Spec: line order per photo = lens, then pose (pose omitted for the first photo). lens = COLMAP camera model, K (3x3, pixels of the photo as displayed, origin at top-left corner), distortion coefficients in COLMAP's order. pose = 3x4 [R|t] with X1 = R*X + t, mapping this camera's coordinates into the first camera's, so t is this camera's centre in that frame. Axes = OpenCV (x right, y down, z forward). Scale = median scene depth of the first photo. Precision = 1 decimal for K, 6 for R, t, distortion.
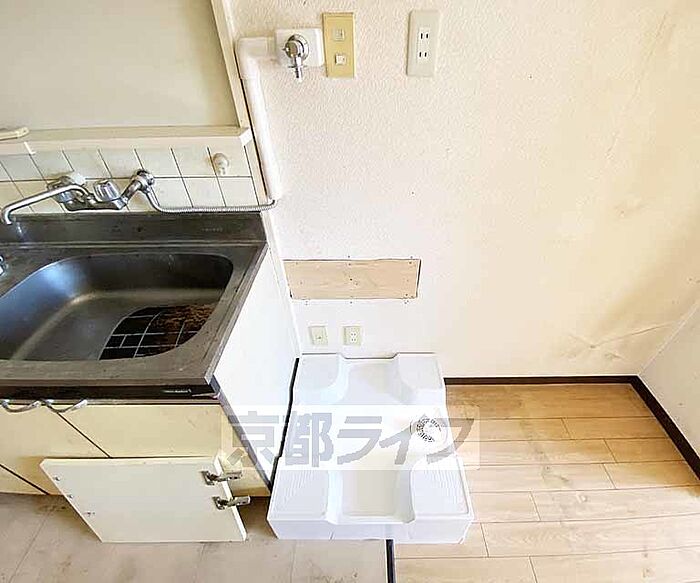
lens RADIAL K [[317.8, 0, 365.5], [0, 317.8, 293.5], [0, 0, 1]] dist [0.010304, -0.015939]
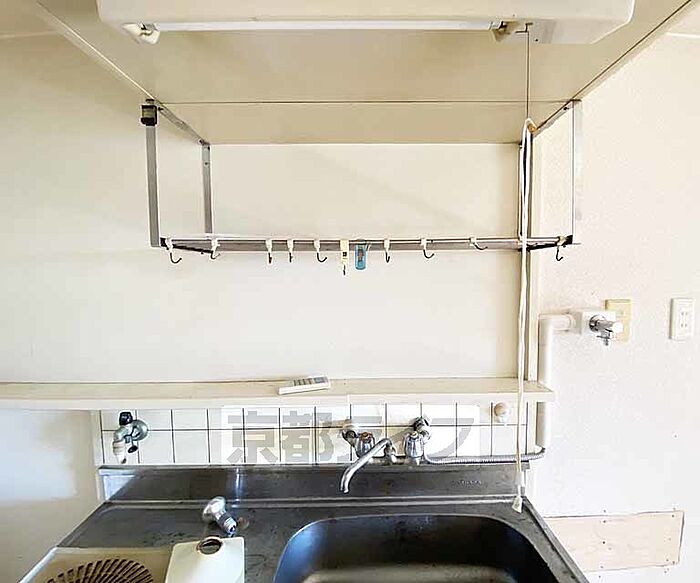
lens RADIAL K [[317.8, 0, 365.3], [0, 317.8, 291.8], [0, 0, 1]] dist [0.010304, -0.015939]
pose [[0.999964, -0.004666, 0.007045, -0.800735], [0.007961, 0.799880, -0.600108, -0.094738], [-0.002835, 0.600142, 0.799888, -0.045783]]
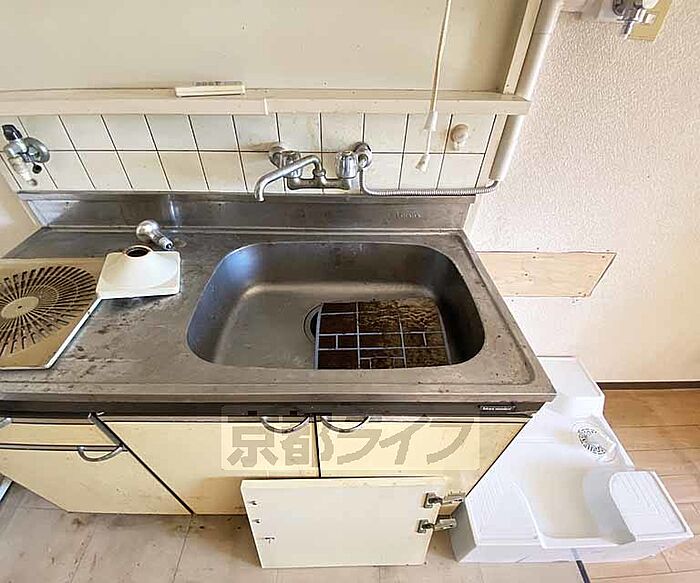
lens RADIAL K [[317.8, 0, 341.5], [0, 317.8, 292.6], [0, 0, 1]] dist [0.010304, -0.015939]
pose [[0.999864, 0.015896, 0.004410, -0.684248], [-0.015956, 0.999776, 0.013902, 0.003068], [-0.004188, -0.013971, 0.999894, 0.125770]]
